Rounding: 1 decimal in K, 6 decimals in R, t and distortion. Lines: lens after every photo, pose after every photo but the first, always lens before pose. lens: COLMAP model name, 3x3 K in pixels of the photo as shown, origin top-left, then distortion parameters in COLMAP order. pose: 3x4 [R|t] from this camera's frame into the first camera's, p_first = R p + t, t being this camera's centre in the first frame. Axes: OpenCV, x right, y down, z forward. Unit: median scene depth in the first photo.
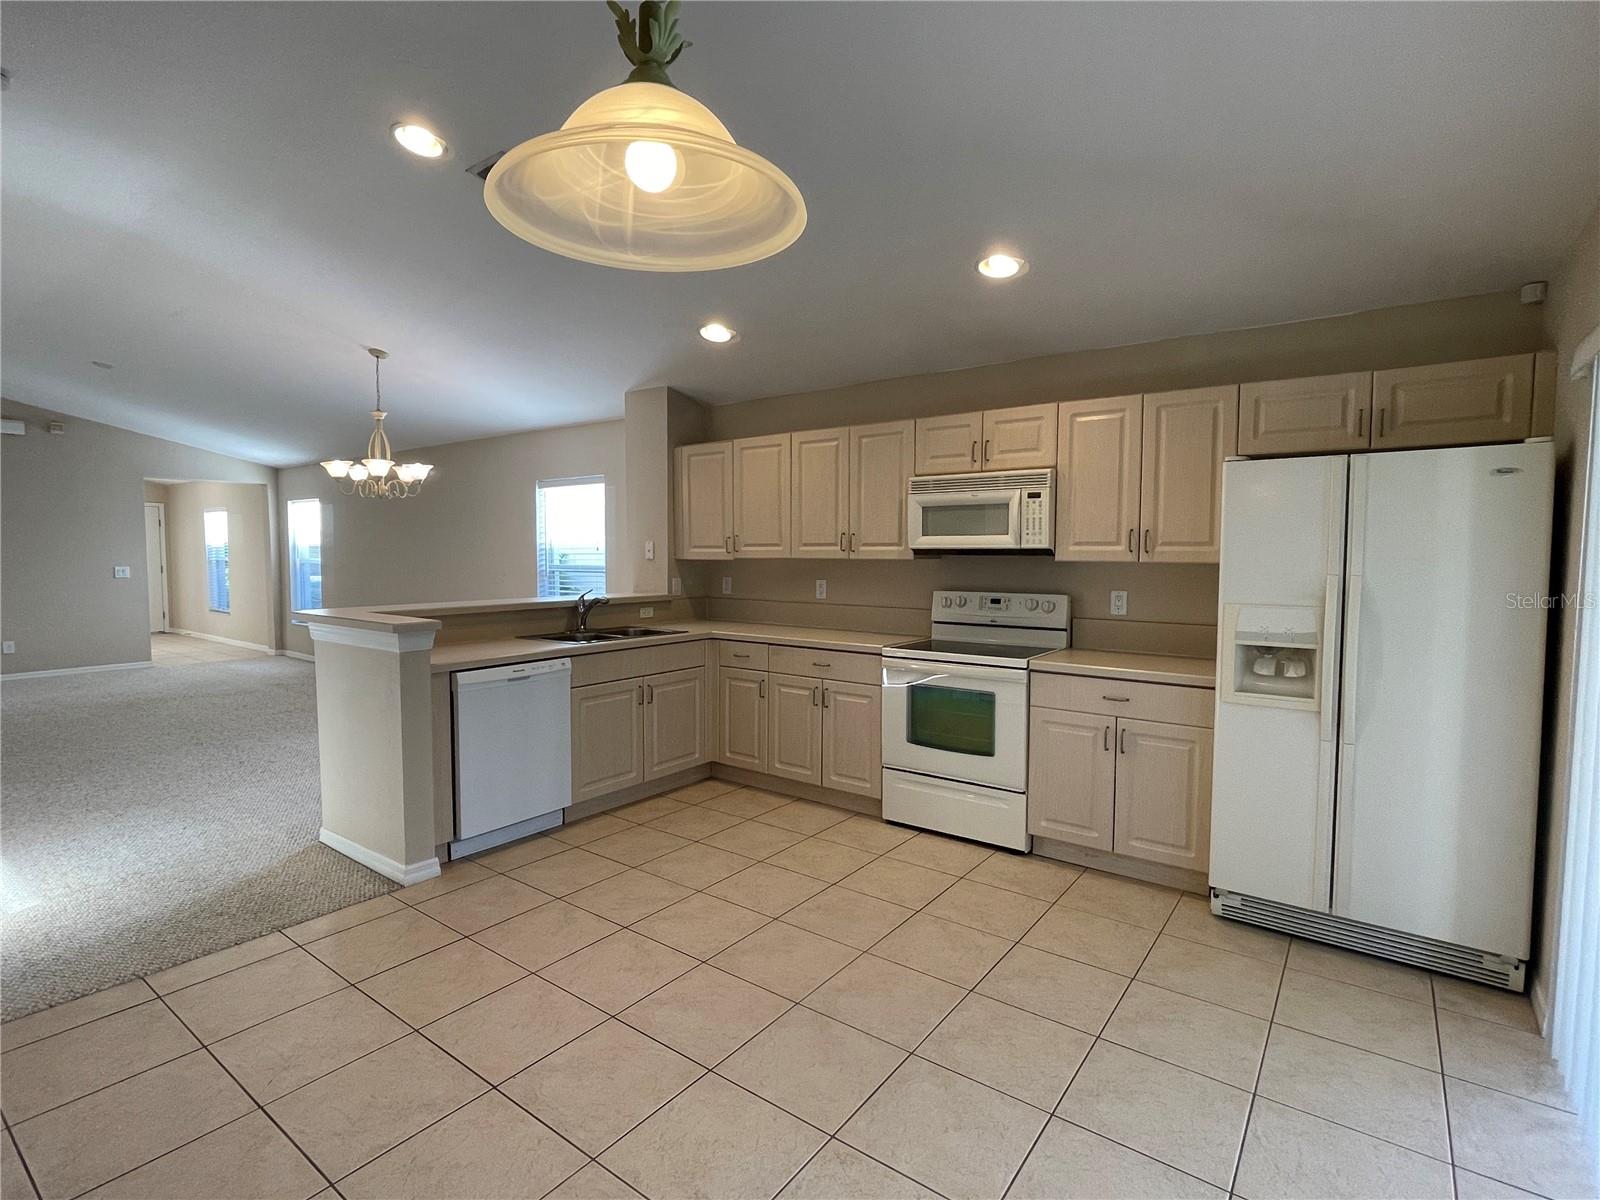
lens RADIAL K [[796.2, 0, 802.2], [0, 796.2, 592.8], [0, 0, 1]] dist [-0.005442, 0.000655]
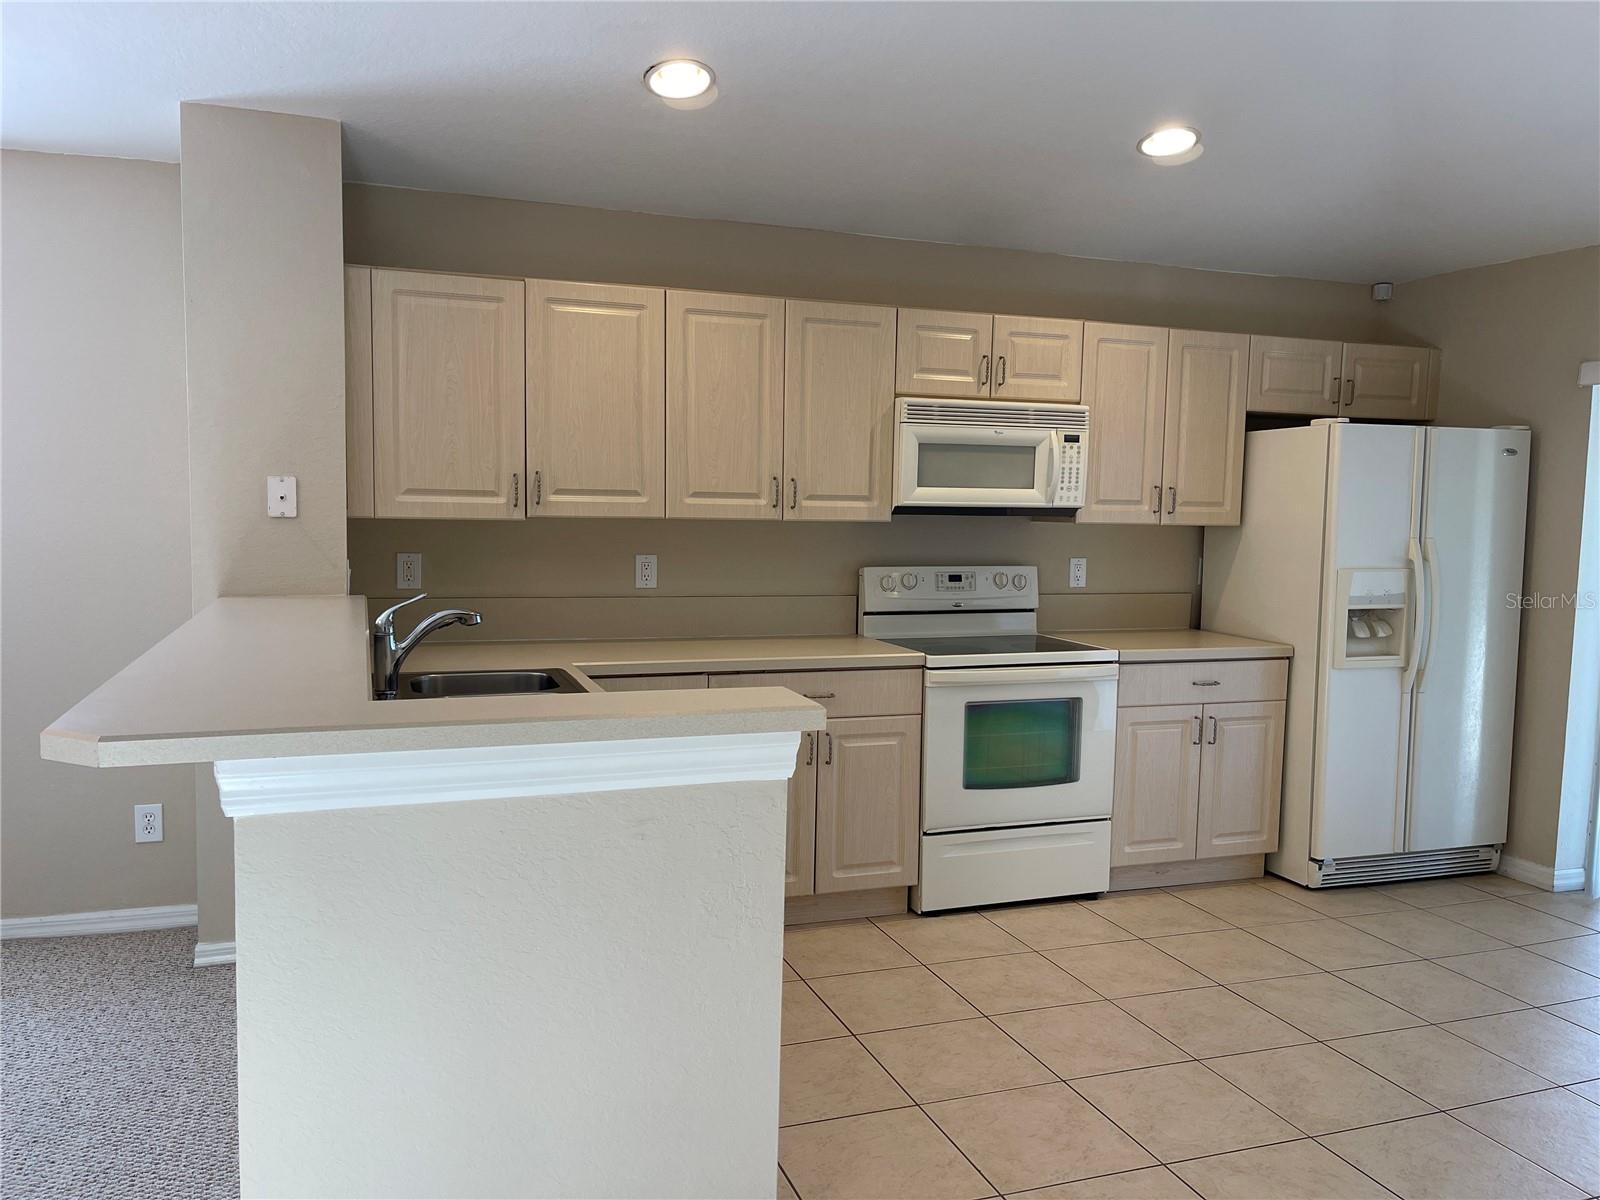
lens RADIAL K [[1195.5, 0, 801.0], [0, 1195.5, 614.5], [0, 0, 1]] dist [0.036230, -0.006684]
pose [[0.549257, -0.070119, 0.832707, -0.797114], [0.027169, 0.997445, 0.066071, -0.034559], [-0.835212, -0.013666, 0.549758, 0.552718]]
